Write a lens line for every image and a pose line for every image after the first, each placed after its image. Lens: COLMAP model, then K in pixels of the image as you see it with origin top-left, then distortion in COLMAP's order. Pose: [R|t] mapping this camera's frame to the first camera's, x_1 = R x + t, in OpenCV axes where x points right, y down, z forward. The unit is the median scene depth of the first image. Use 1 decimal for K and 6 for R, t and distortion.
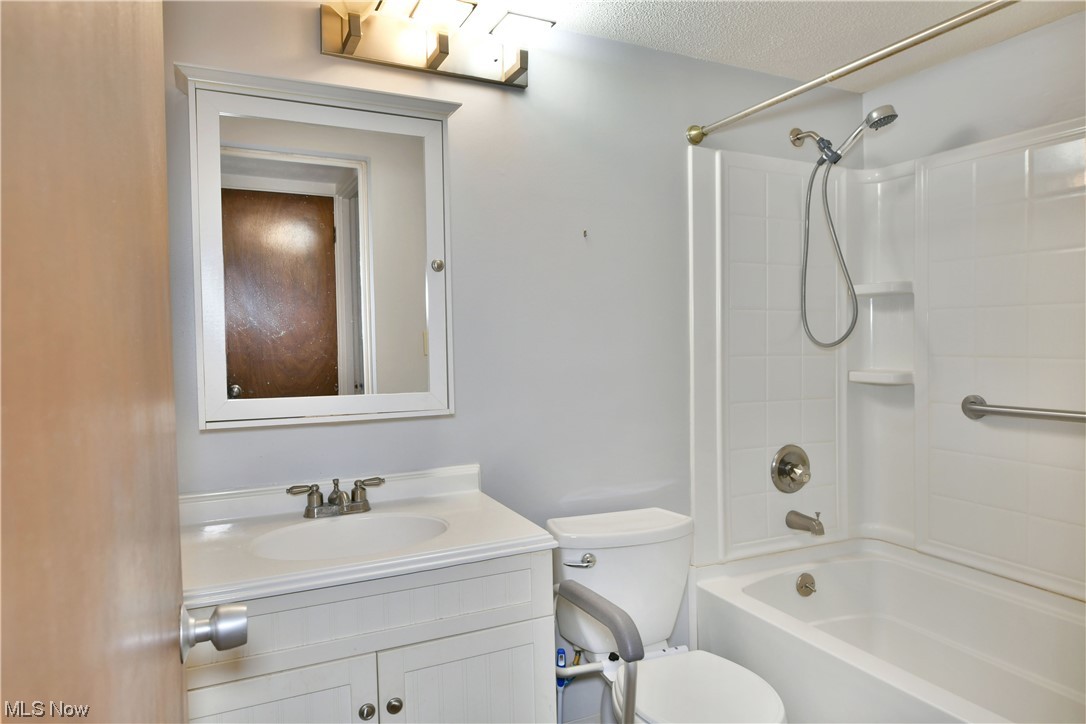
lens RADIAL K [[676.5, 0, 540.1], [0, 676.5, 363.2], [0, 0, 1]] dist [-0.008084, -0.008381]
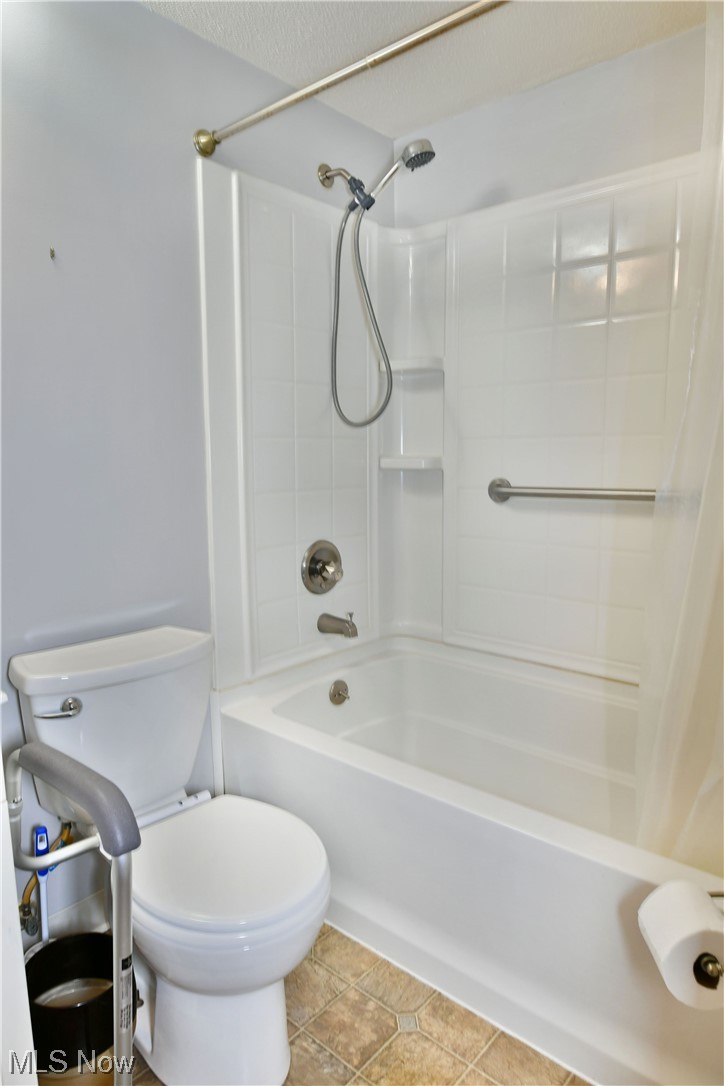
lens RADIAL K [[676.5, 0, 355.1], [0, 676.5, 518.1], [0, 0, 1]] dist [-0.008084, -0.008381]
pose [[0.911623, -0.036889, 0.409369, 0.055952], [0.011094, 0.997810, 0.065209, 0.039445], [-0.410878, -0.054905, 0.910036, 0.201666]]
